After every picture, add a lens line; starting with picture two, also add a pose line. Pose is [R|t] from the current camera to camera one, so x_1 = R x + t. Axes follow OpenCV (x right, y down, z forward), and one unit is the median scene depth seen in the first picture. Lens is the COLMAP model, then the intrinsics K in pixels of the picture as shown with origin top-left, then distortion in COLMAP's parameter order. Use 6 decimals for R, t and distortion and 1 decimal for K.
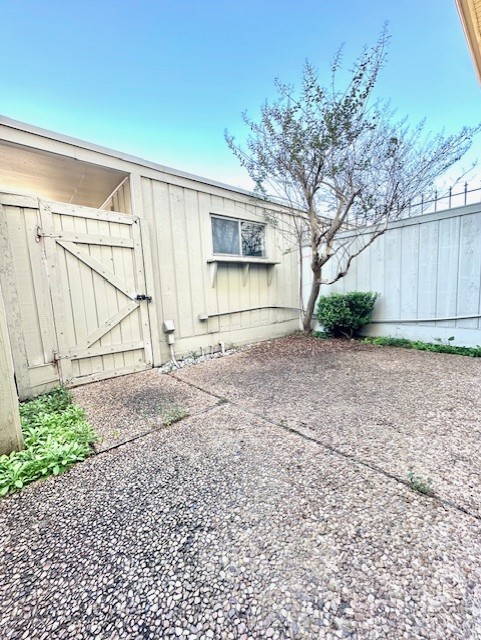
lens RADIAL K [[255.5, 0, 237.5], [0, 255.5, 322.8], [0, 0, 1]] dist [-0.001334, 0.000255]
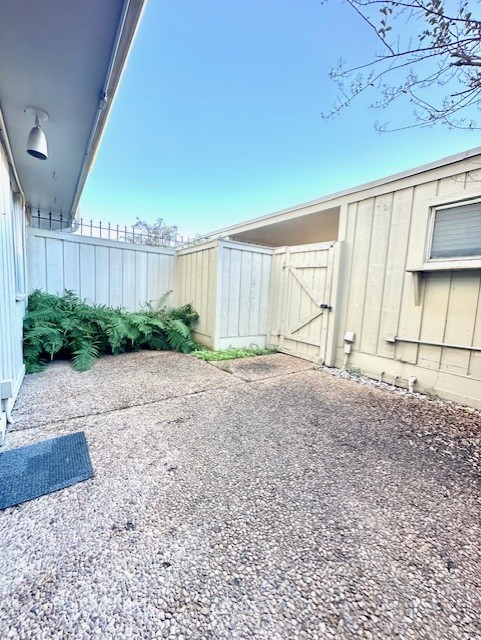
lens RADIAL K [[255.5, 0, 237.6], [0, 255.5, 317.8], [0, 0, 1]] dist [-0.001334, 0.000255]
pose [[-0.095721, 0.140955, -0.985378, 0.910205], [-0.159968, 0.974878, 0.154993, -0.171701], [0.982470, 0.172465, -0.070768, 0.690009]]
